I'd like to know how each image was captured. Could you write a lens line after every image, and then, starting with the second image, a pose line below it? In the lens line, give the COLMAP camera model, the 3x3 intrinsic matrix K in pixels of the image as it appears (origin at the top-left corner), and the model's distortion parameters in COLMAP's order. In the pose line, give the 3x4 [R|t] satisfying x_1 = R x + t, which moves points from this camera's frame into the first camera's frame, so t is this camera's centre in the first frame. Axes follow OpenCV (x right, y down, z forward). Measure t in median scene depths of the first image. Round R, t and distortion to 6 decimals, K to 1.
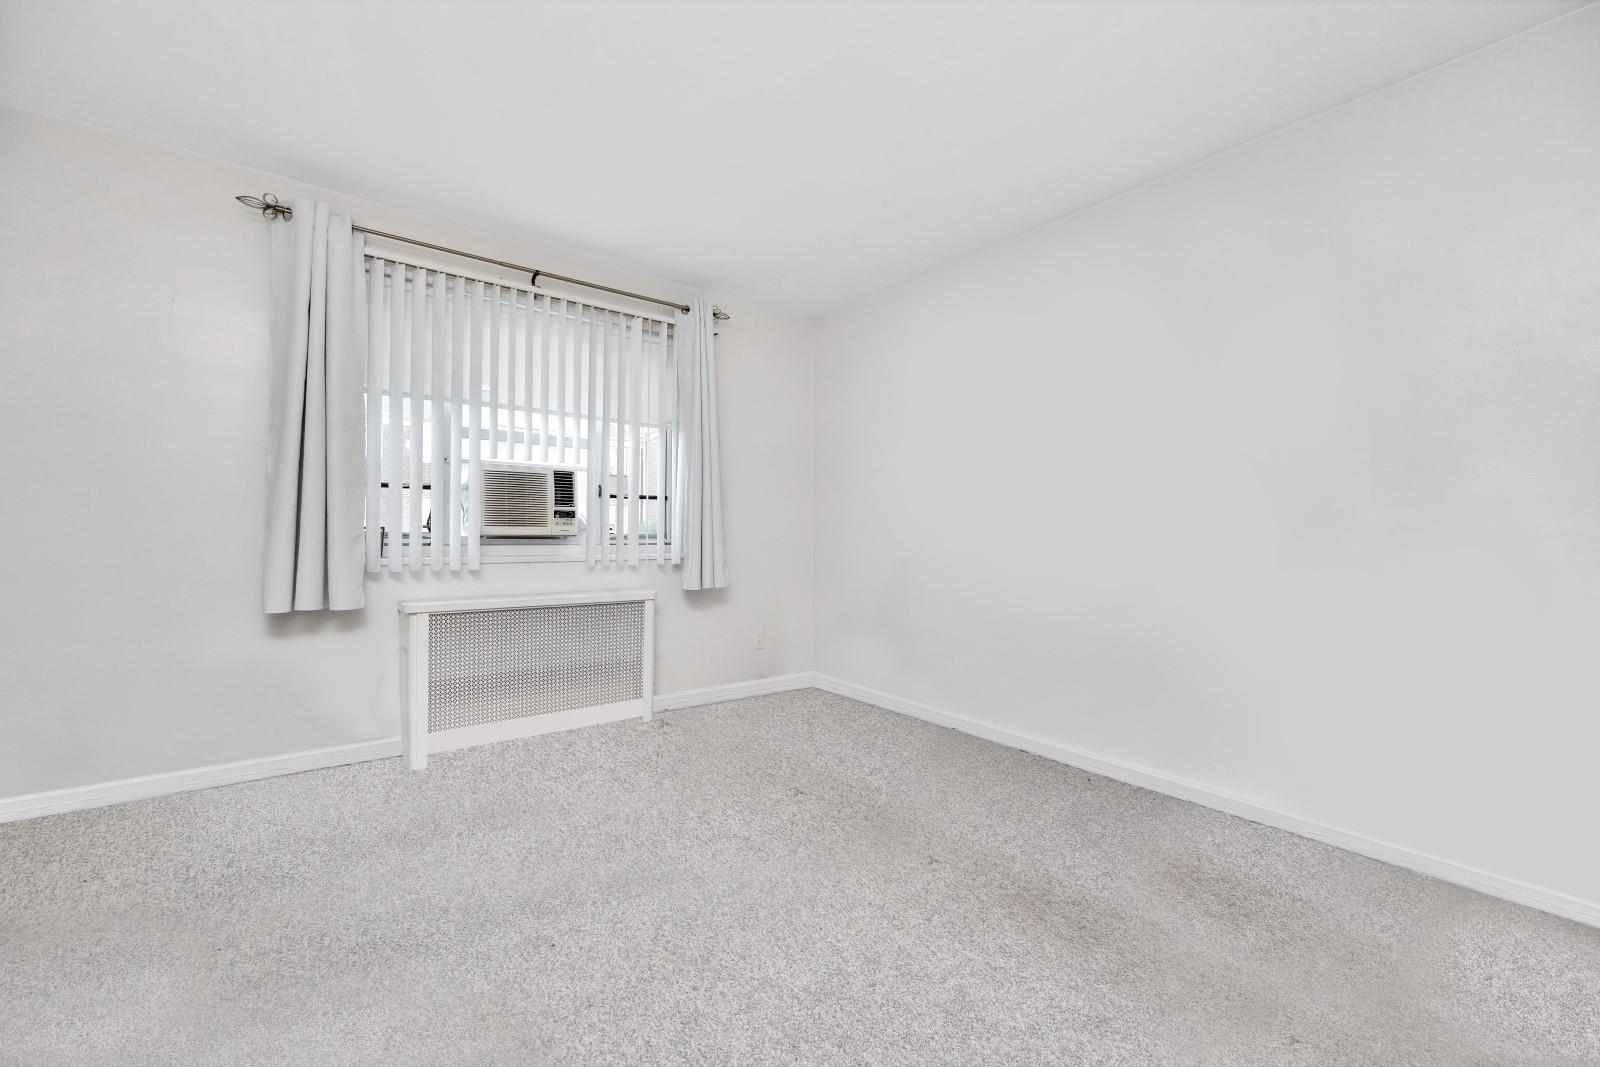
lens RADIAL K [[642.1, 0, 802.0], [0, 642.1, 532.6], [0, 0, 1]] dist [-0.005307, 0.000528]
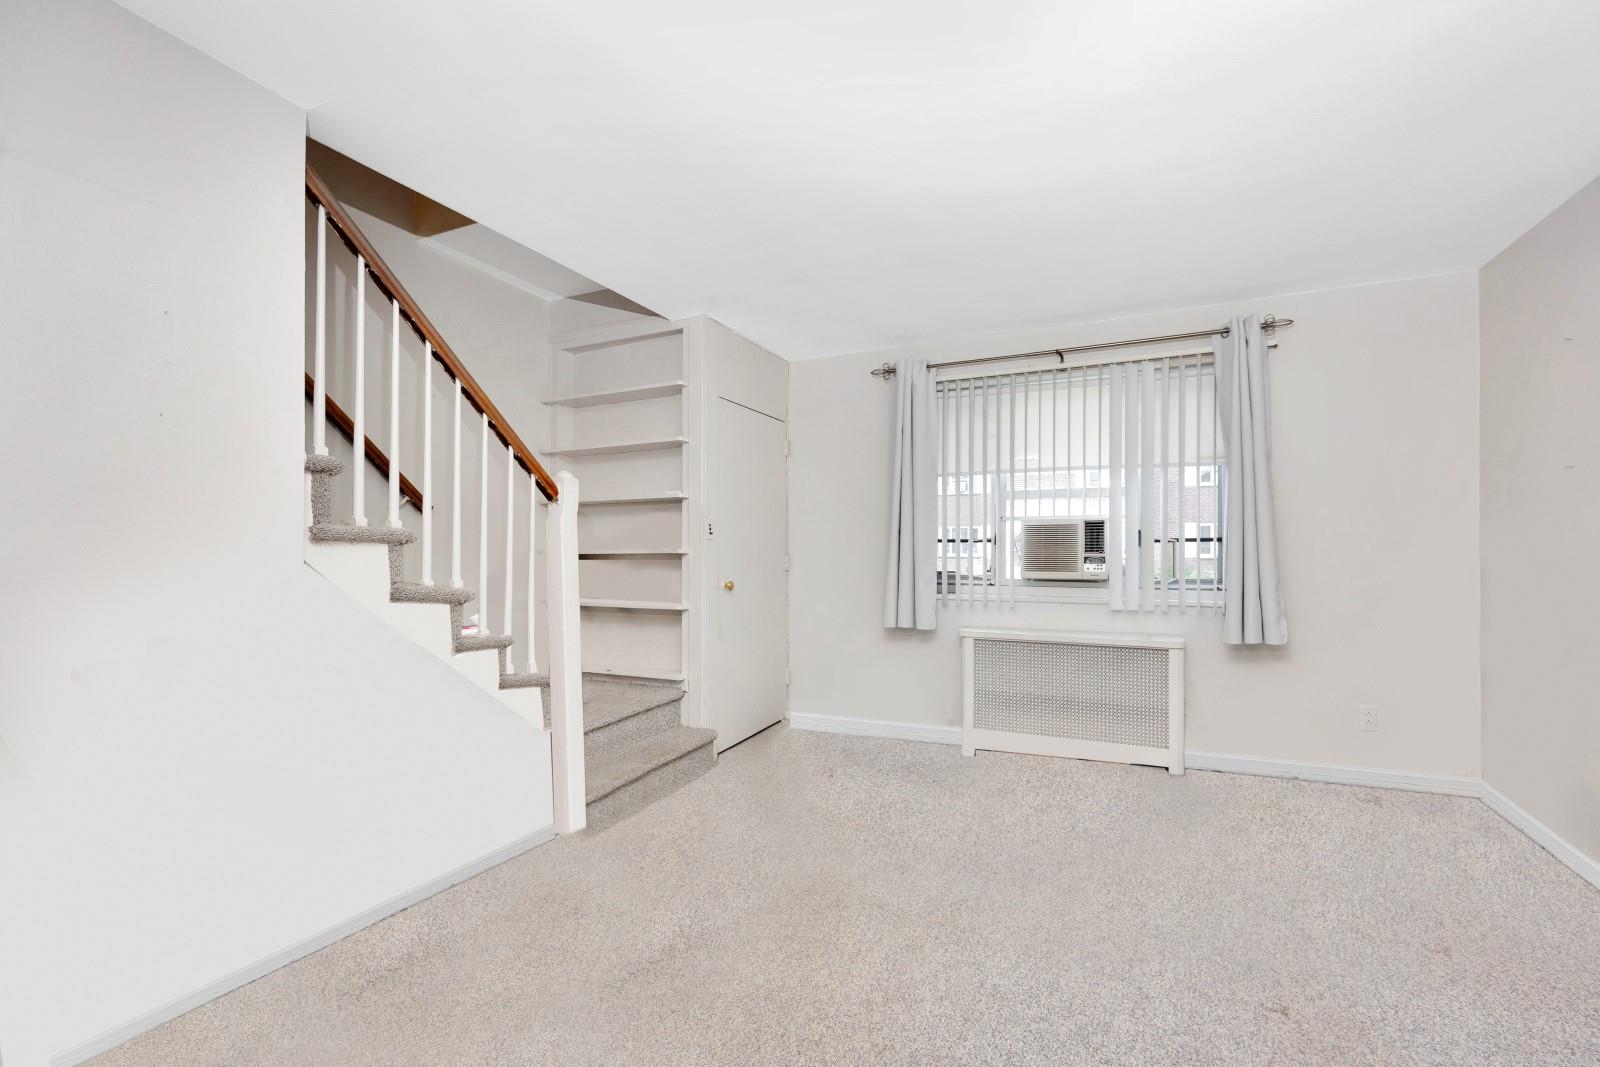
lens RADIAL K [[642.1, 0, 807.9], [0, 642.1, 546.3], [0, 0, 1]] dist [-0.005307, 0.000528]
pose [[0.472351, -0.024160, -0.881079, 0.371374], [0.001630, 0.999646, -0.026537, -0.024674], [0.881409, 0.011098, 0.472223, 0.061767]]
